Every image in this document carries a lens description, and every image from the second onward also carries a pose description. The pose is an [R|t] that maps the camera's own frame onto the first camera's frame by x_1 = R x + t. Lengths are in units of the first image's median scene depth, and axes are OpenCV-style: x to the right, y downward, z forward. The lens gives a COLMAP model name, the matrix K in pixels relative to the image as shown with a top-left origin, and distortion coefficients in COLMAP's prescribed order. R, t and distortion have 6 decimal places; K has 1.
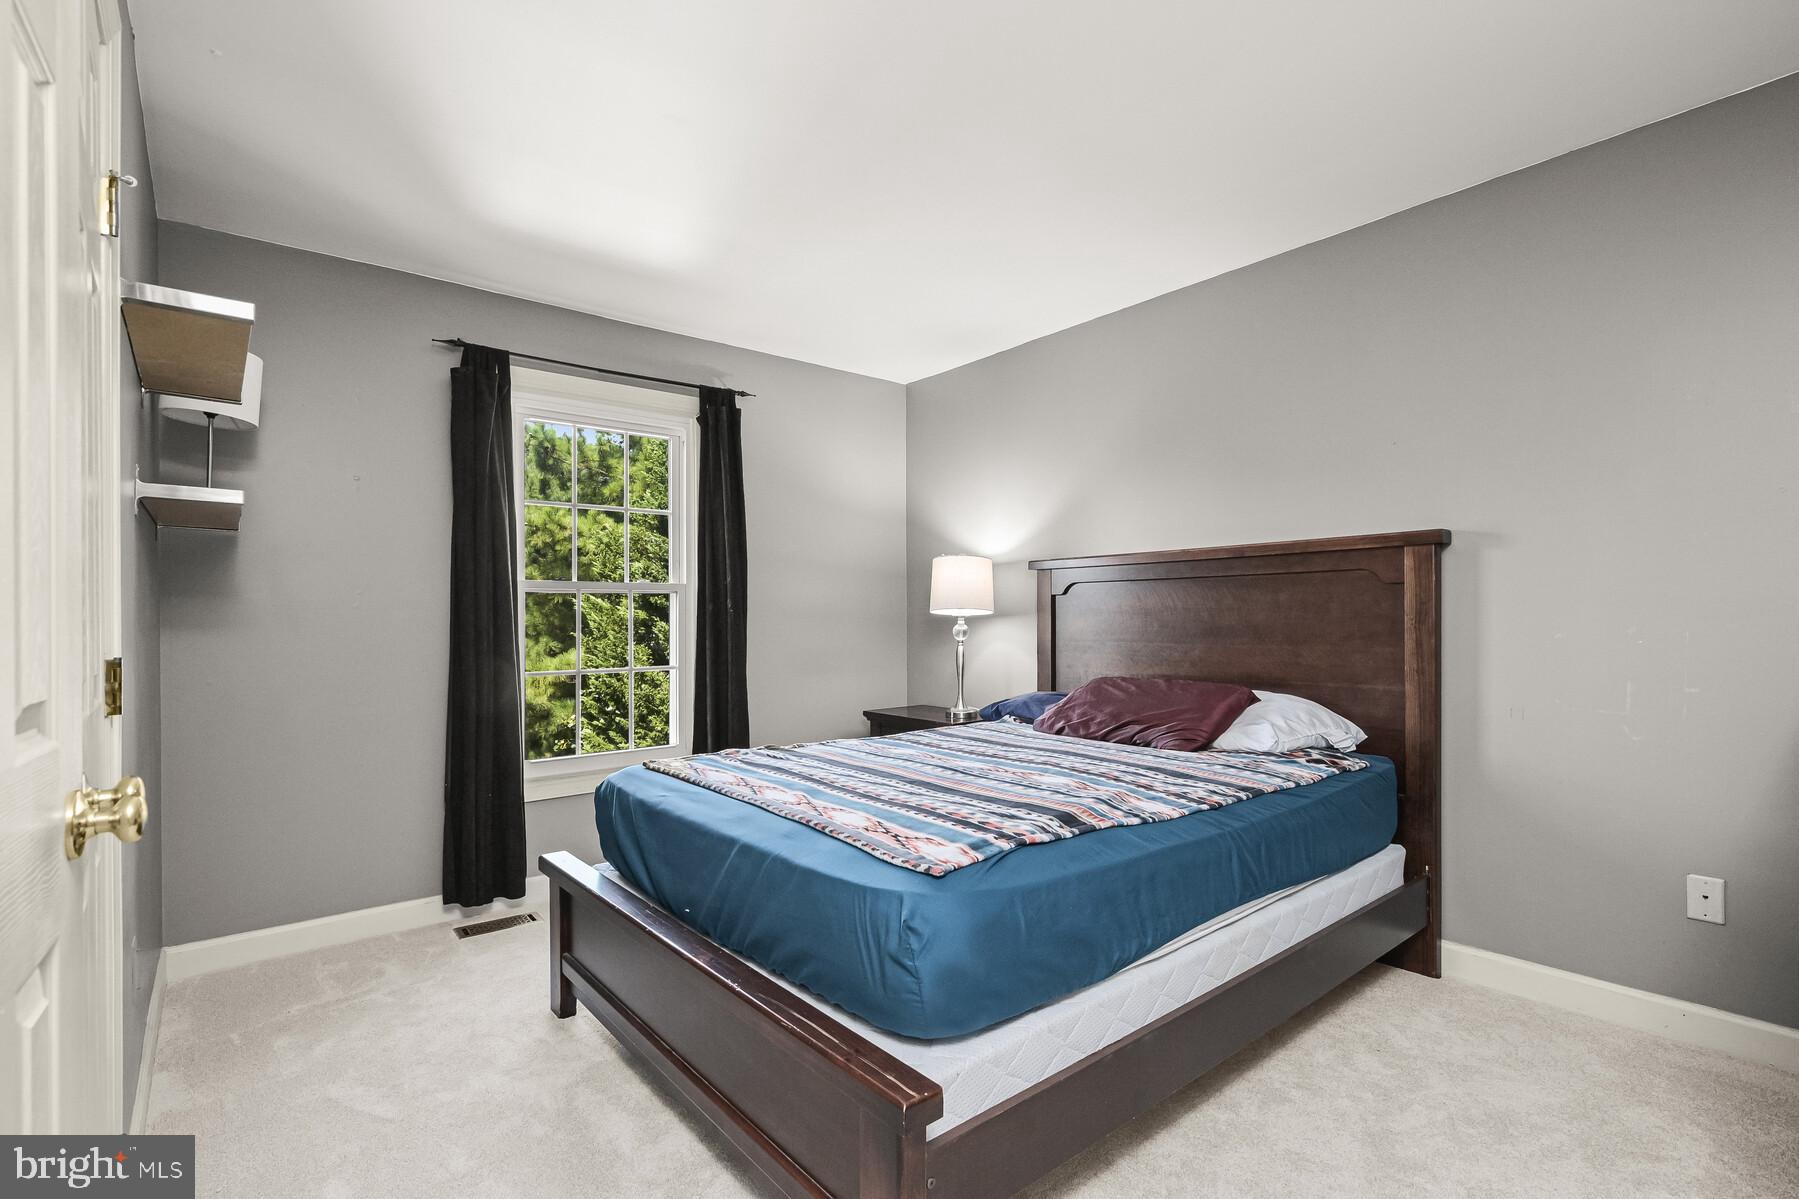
lens RADIAL K [[817.3, 0, 895.8], [0, 817.3, 609.3], [0, 0, 1]] dist [-0.000753, 0.000202]
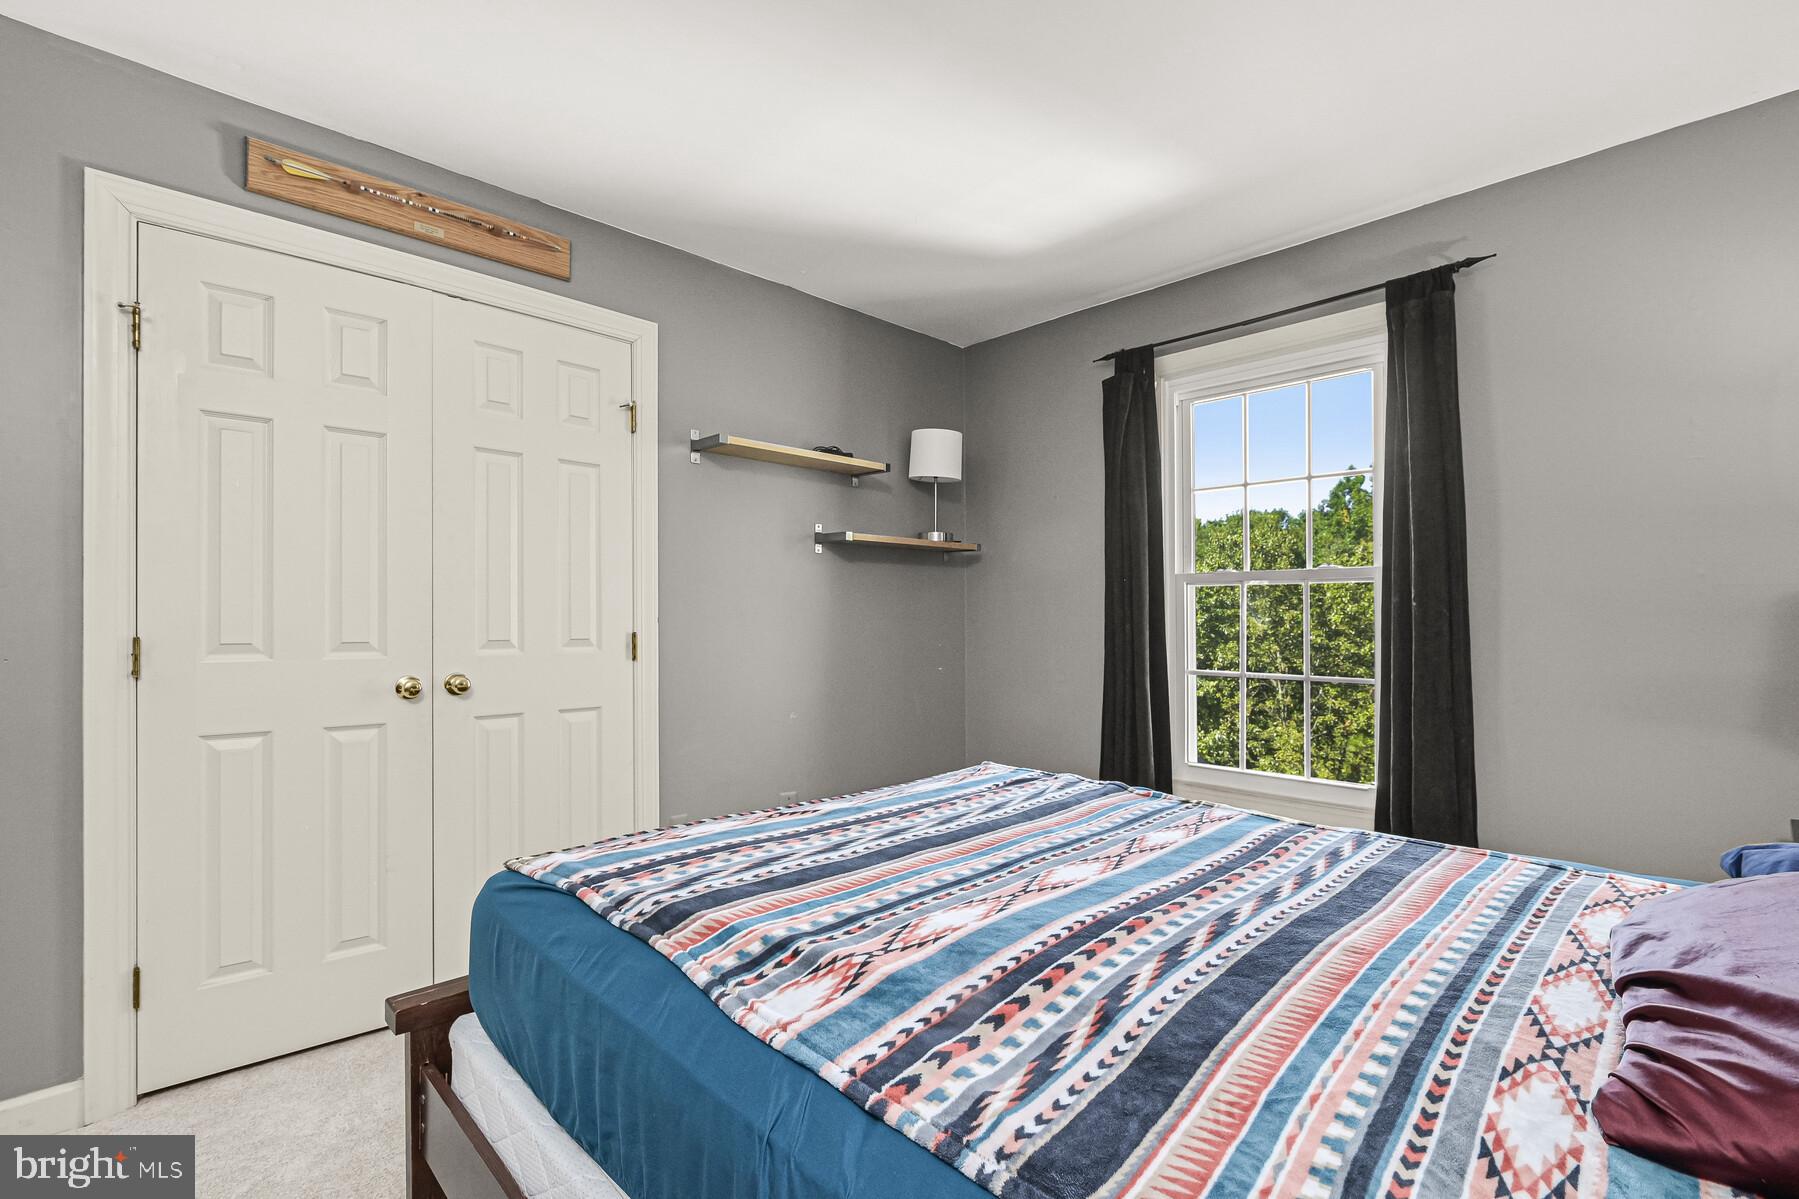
lens RADIAL K [[817.3, 0, 895.8], [0, 817.3, 609.3], [0, 0, 1]] dist [-0.000753, 0.000202]
pose [[0.037507, -0.012627, -0.999217, 0.530477], [-0.031354, 0.999413, -0.013807, 0.038248], [0.998804, 0.031847, 0.037089, 0.660732]]
